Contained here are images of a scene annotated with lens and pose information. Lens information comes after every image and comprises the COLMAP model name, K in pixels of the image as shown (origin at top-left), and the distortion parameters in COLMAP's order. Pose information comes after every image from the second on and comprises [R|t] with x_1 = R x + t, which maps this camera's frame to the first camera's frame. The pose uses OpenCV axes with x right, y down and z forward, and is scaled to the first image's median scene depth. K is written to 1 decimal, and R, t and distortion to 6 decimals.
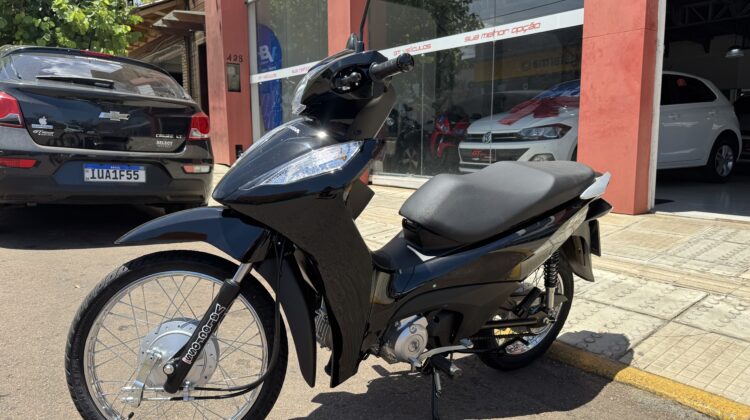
lens RADIAL K [[522.7, 0, 375.0], [0, 522.7, 210.0], [0, 0, 1]] dist [0.051822, -0.099823]
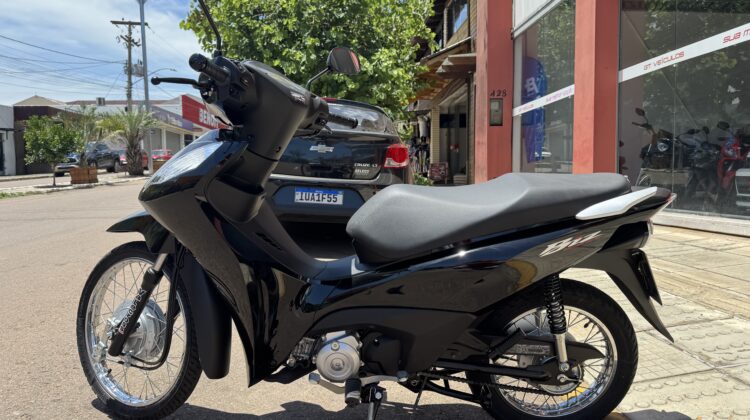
lens RADIAL K [[520.6, 0, 388.5], [0, 520.6, 207.5], [0, 0, 1]] dist [0.151903, -0.273652]
pose [[0.834323, 0.022415, -0.550820, 0.283339], [-0.064381, 0.996298, -0.056974, 0.011861], [0.547504, 0.082997, 0.832677, 0.103820]]
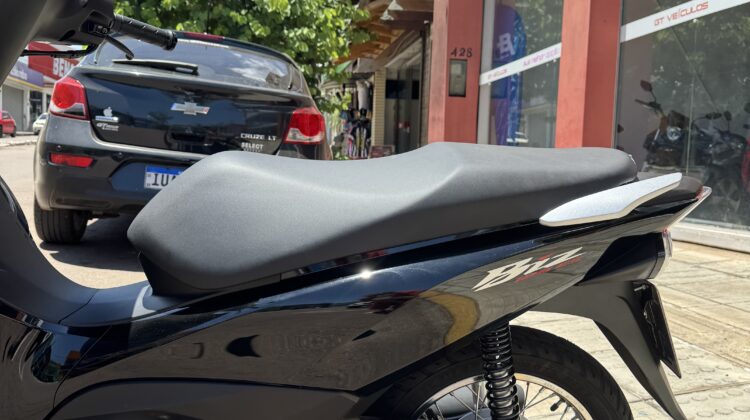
lens RADIAL K [[687.2, 0, 389.9], [0, 687.2, 209.5], [0, 0, 1]] dist [0.234469, -0.606344]
pose [[0.884251, 0.056489, -0.463583, 0.262546], [-0.094531, 0.993759, -0.059217, 0.006047], [0.457345, 0.096186, 0.884072, 0.217978]]
